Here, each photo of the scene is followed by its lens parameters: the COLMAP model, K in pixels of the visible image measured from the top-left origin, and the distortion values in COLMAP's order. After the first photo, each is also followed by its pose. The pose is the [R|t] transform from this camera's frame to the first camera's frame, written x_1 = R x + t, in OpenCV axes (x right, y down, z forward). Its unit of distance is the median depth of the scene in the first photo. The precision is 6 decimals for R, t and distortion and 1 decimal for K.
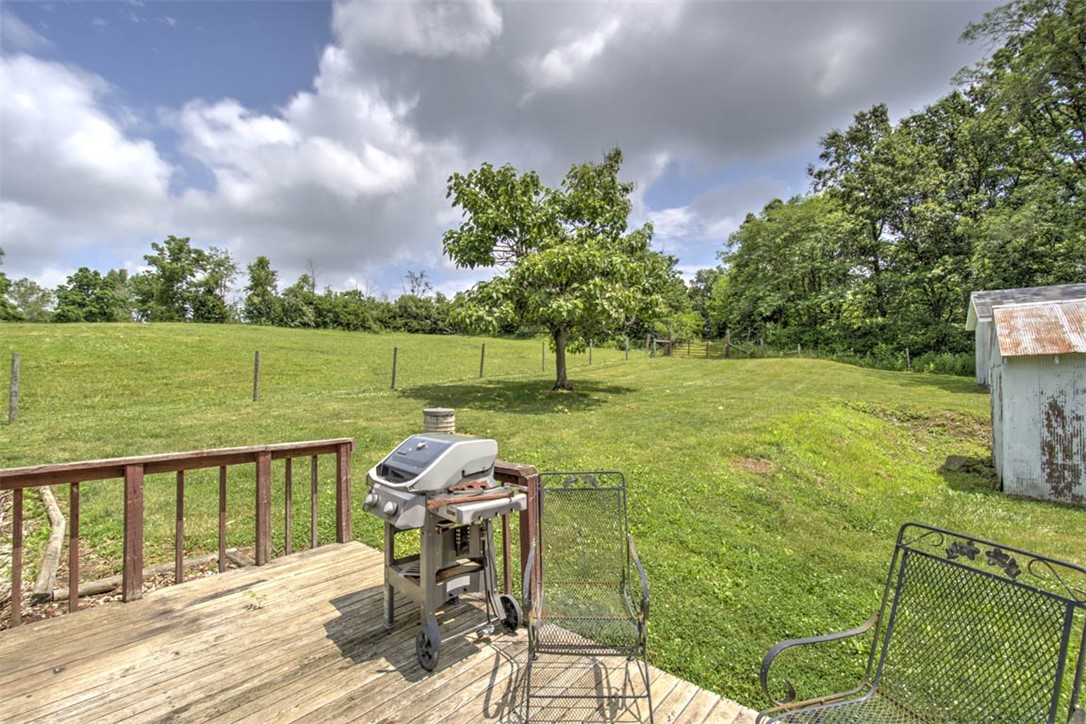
lens RADIAL K [[461.7, 0, 542.6], [0, 461.7, 380.7], [0, 0, 1]] dist [-0.002568, -0.000052]
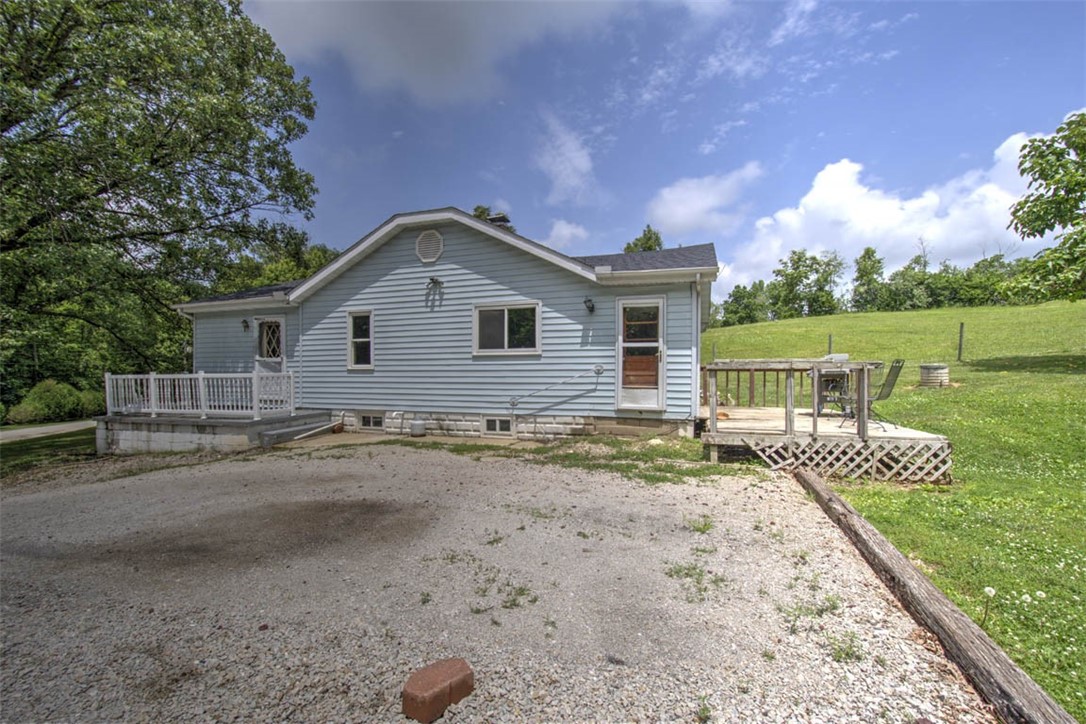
lens RADIAL K [[465.3, 0, 534.2], [0, 465.3, 370.8], [0, 0, 1]] dist [0.000638, 0.000054]
pose [[0.366877, -0.001110, -0.930269, 0.106944], [0.002178, 0.999998, -0.000334, 0.013011], [0.930267, -0.001904, 0.366879, -0.109208]]
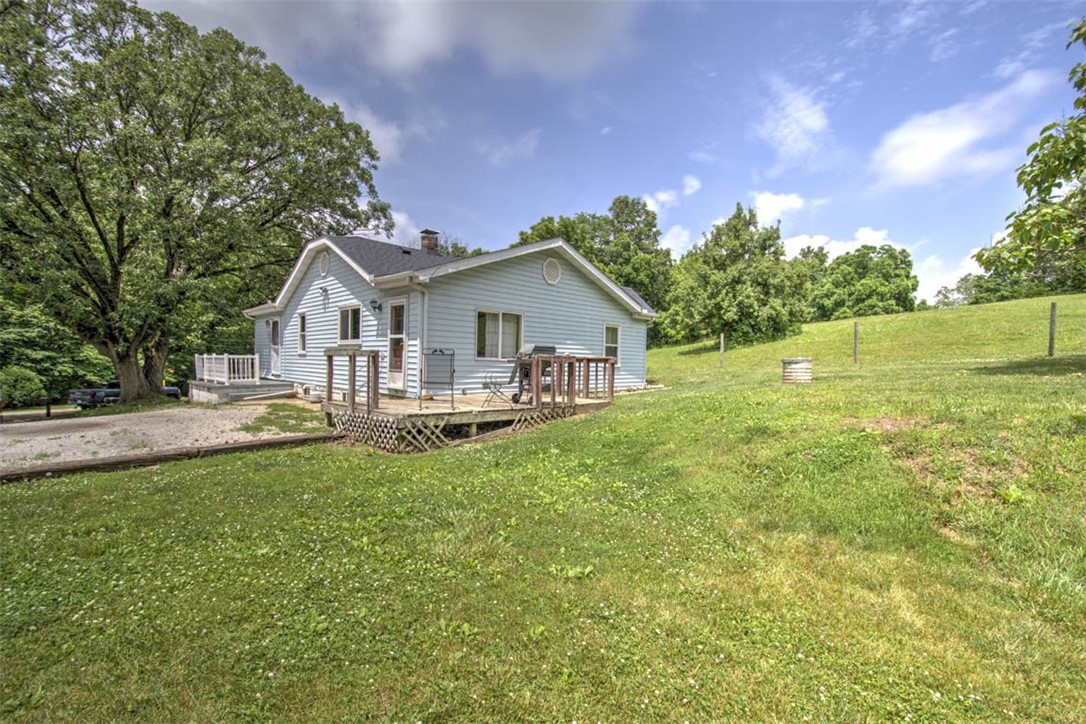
lens RADIAL K [[465.3, 0, 534.2], [0, 465.3, 370.8], [0, 0, 1]] dist [0.000638, 0.000054]
pose [[-0.059393, 0.023809, -0.997951, 0.172173], [-0.018478, 0.999518, 0.024946, 0.012675], [0.998064, 0.019922, -0.058924, 0.069097]]
